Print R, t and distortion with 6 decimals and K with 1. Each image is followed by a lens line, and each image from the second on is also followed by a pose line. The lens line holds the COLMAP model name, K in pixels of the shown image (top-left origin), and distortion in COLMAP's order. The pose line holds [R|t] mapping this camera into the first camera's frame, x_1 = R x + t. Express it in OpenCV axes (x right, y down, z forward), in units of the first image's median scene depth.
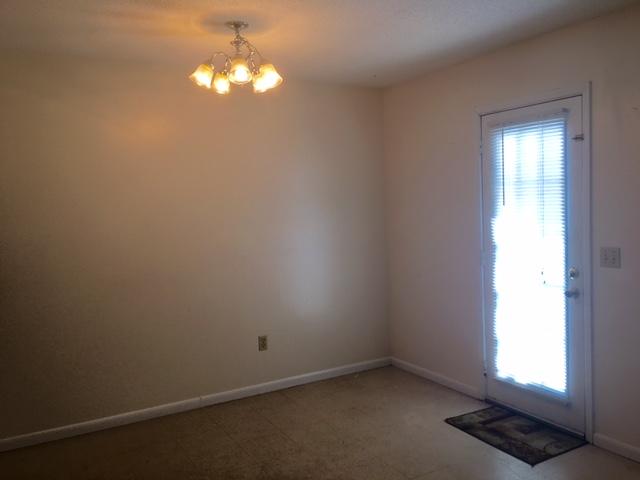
lens RADIAL K [[535.6, 0, 320.2], [0, 535.6, 235.4], [0, 0, 1]] dist [0.011728, -0.001831]
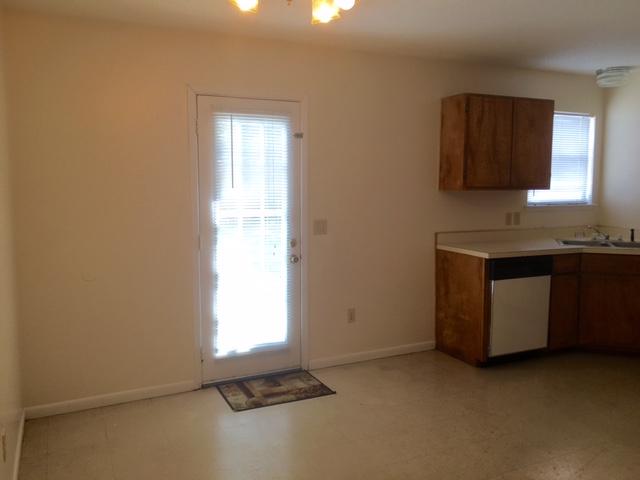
lens RADIAL K [[535.6, 0, 320.2], [0, 535.6, 235.4], [0, 0, 1]] dist [0.011728, -0.001831]
pose [[0.076450, -0.067461, 0.994789, -0.716867], [0.058380, 0.996300, 0.063077, -0.020977], [-0.995363, 0.053253, 0.080105, 0.781287]]
